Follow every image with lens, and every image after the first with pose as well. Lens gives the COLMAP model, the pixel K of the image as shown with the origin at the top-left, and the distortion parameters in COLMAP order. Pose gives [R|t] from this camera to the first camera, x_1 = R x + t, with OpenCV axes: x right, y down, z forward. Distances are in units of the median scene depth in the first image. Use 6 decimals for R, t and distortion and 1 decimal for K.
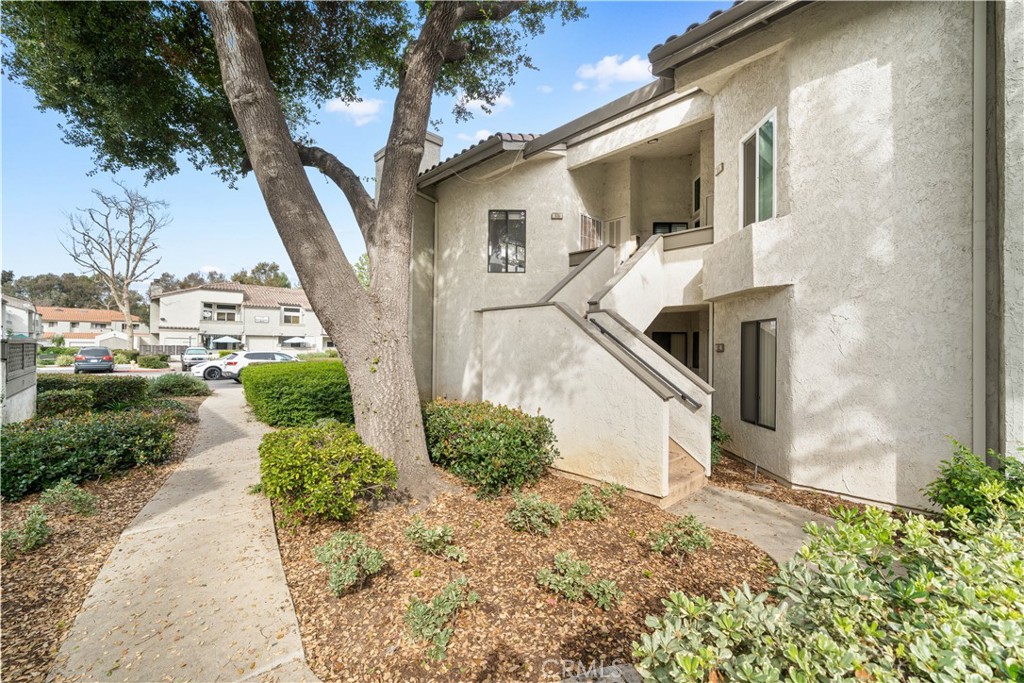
lens RADIAL K [[422.6, 0, 505.8], [0, 422.6, 342.4], [0, 0, 1]] dist [-0.001494, 0.000111]
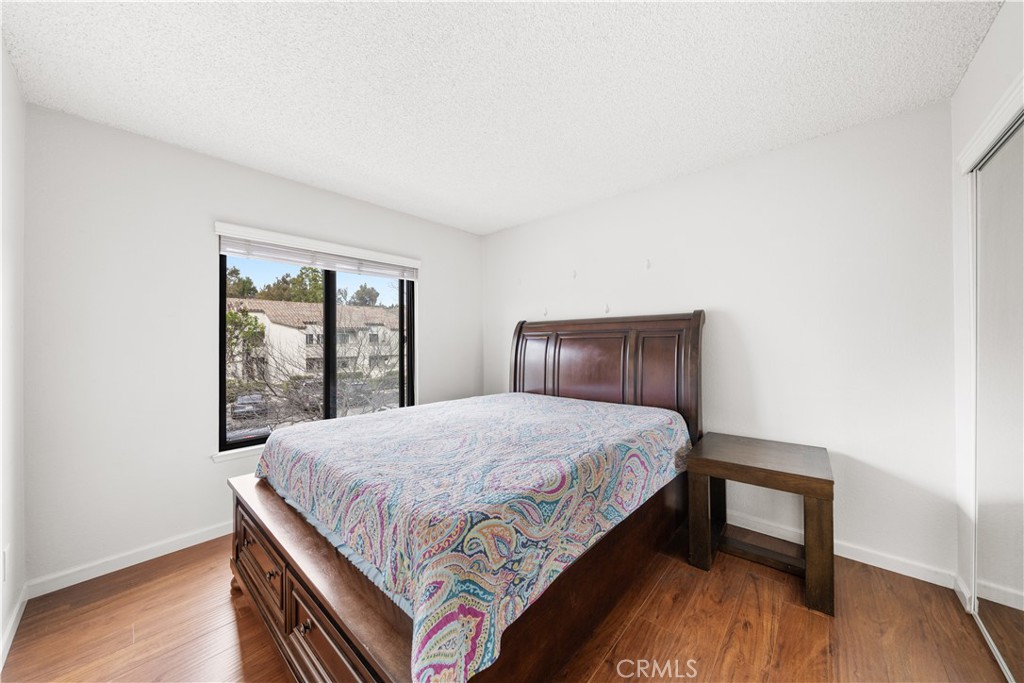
lens RADIAL K [[347.2, 0, 510.4], [0, 347.2, 341.2], [0, 0, 1]] dist [-0.009268, 0.000393]
pose [[0.996037, -0.018570, 0.086975, 0.104913], [0.017215, 0.999719, 0.016301, -0.050496], [-0.087253, -0.014739, 0.996077, 0.427044]]
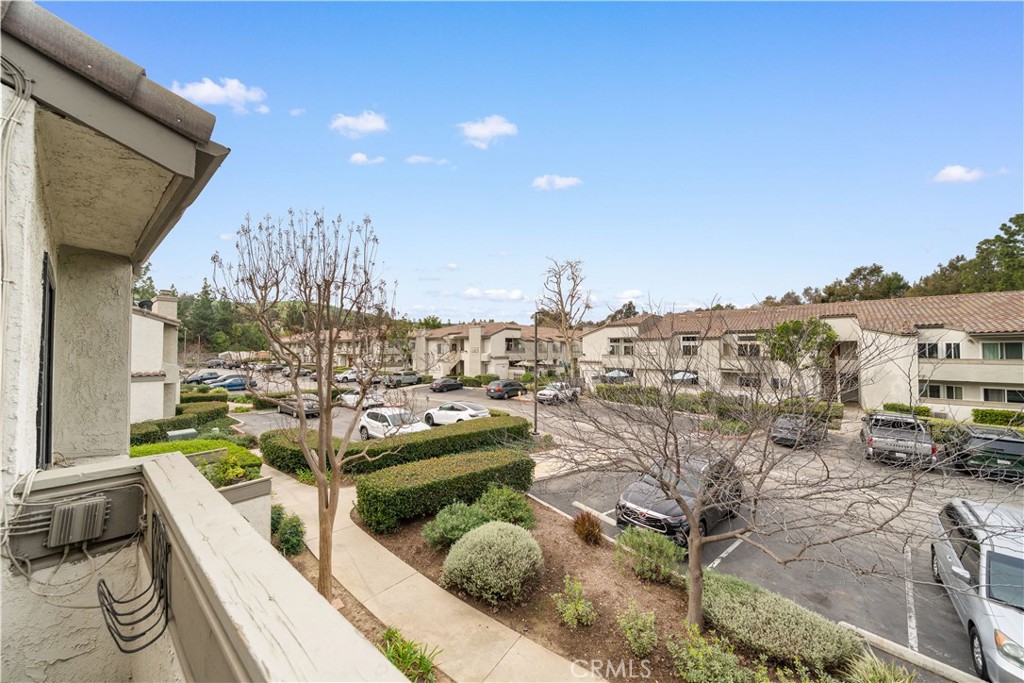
lens RADIAL K [[347.2, 0, 507.4], [0, 347.2, 339.8], [0, 0, 1]] dist [-0.009268, 0.000393]
pose [[0.133858, -0.038608, -0.990248, 0.139487], [0.010204, 0.999242, -0.037579, -0.053891], [0.990948, -0.005075, 0.134150, 0.554981]]
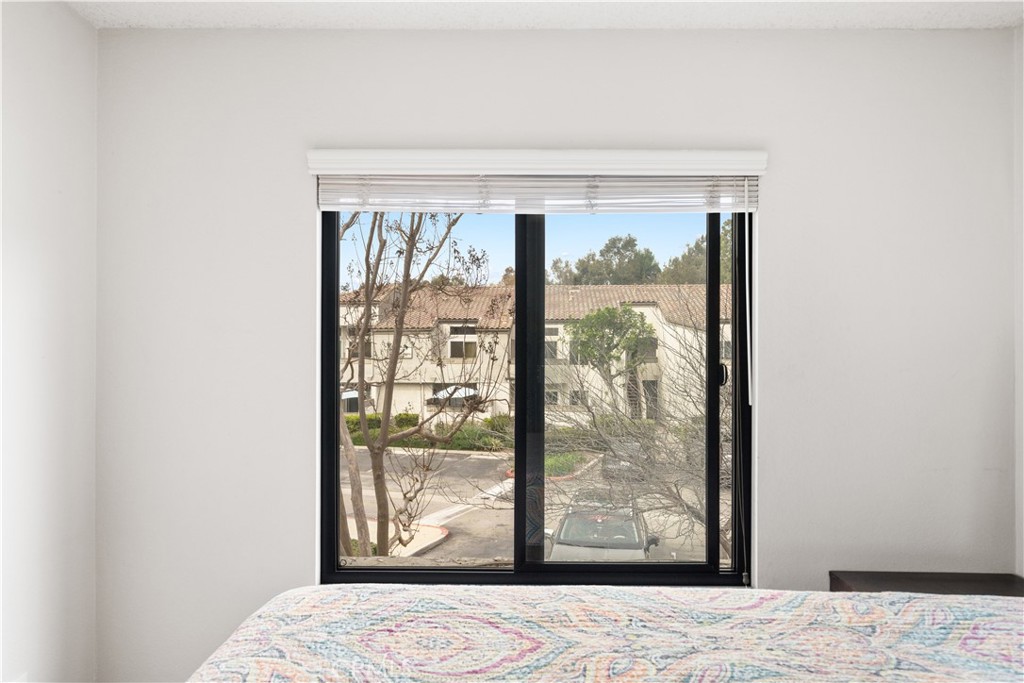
lens RADIAL K [[683.6, 0, 505.8], [0, 683.6, 344.8], [0, 0, 1]] dist [0.005654, 0.001237]
pose [[0.717614, -0.015292, -0.696273, 0.112810], [0.011416, 0.999883, -0.010193, -0.052085], [0.696347, -0.000634, 0.717705, 0.450779]]
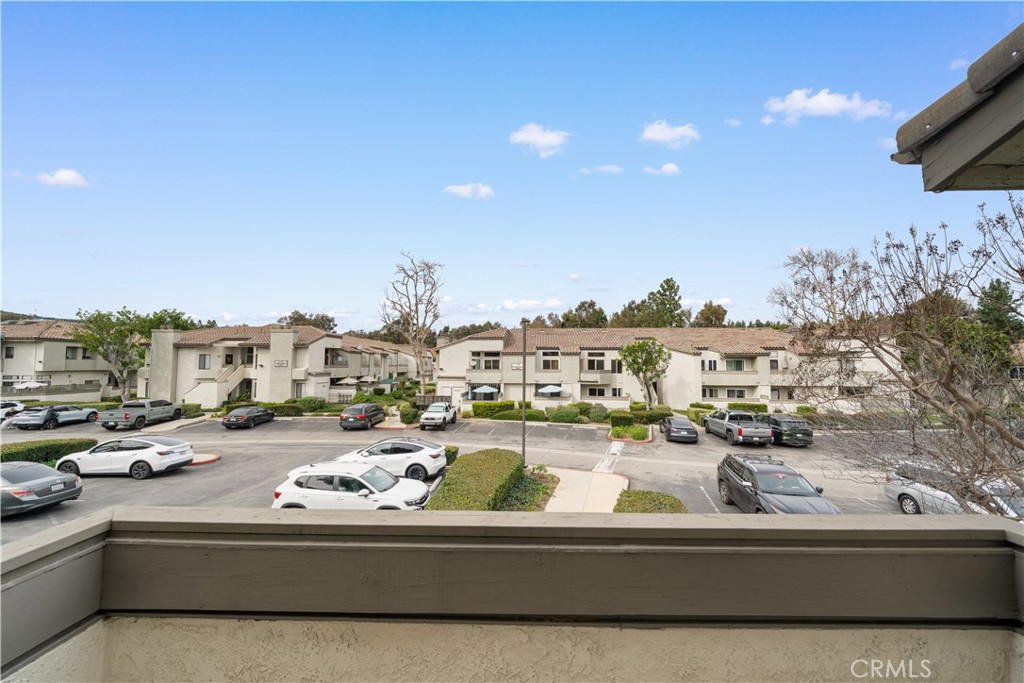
lens RADIAL K [[369.4, 0, 506.1], [0, 369.4, 341.7], [0, 0, 1]] dist [-0.005989, -0.000087]
pose [[0.710944, -0.048700, -0.701560, -0.012987], [0.011292, 0.998261, -0.057853, -0.059682], [0.703158, 0.033208, 0.710258, 0.373983]]
